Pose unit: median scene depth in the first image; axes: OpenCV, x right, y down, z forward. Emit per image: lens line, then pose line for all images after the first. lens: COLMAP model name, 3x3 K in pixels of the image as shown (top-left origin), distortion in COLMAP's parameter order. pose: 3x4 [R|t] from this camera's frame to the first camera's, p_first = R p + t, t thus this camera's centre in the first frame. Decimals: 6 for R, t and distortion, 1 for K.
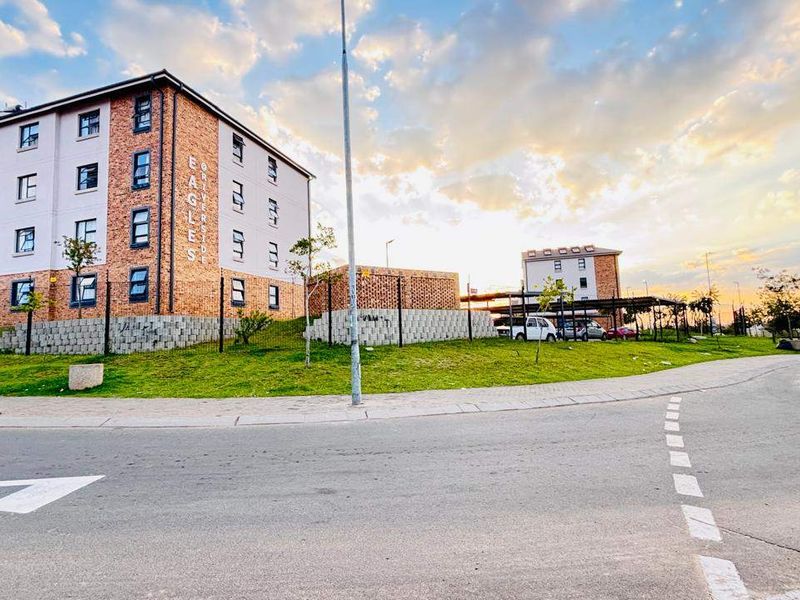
lens RADIAL K [[444.6, 0, 402.4], [0, 444.6, 295.8], [0, 0, 1]] dist [-0.000982, -0.000241]
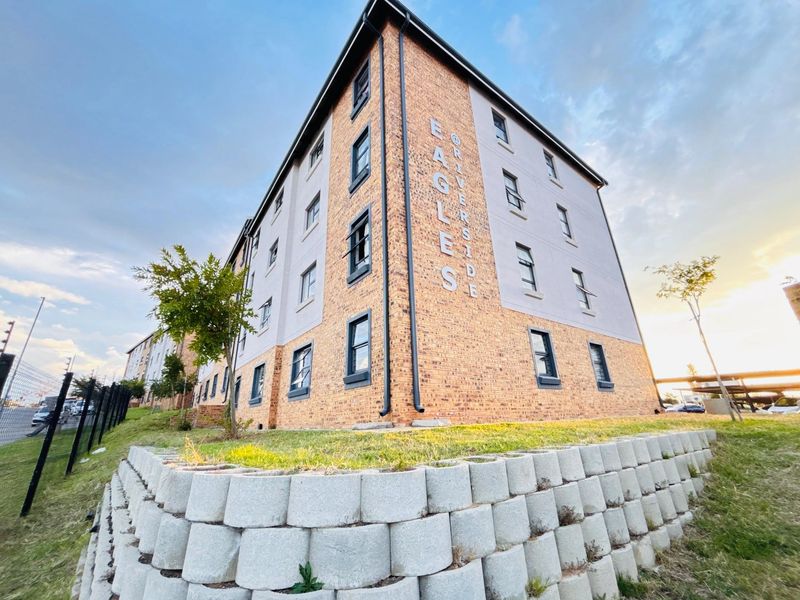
lens RADIAL K [[321.4, 0, 396.4], [0, 321.4, 299.7], [0, 0, 1]] dist [-0.002402, 0.000081]
pose [[0.809221, -0.185679, -0.557391, -0.339698], [0.055808, 0.968748, -0.241689, 0.009828], [0.584848, 0.164473, 0.794293, 0.710509]]
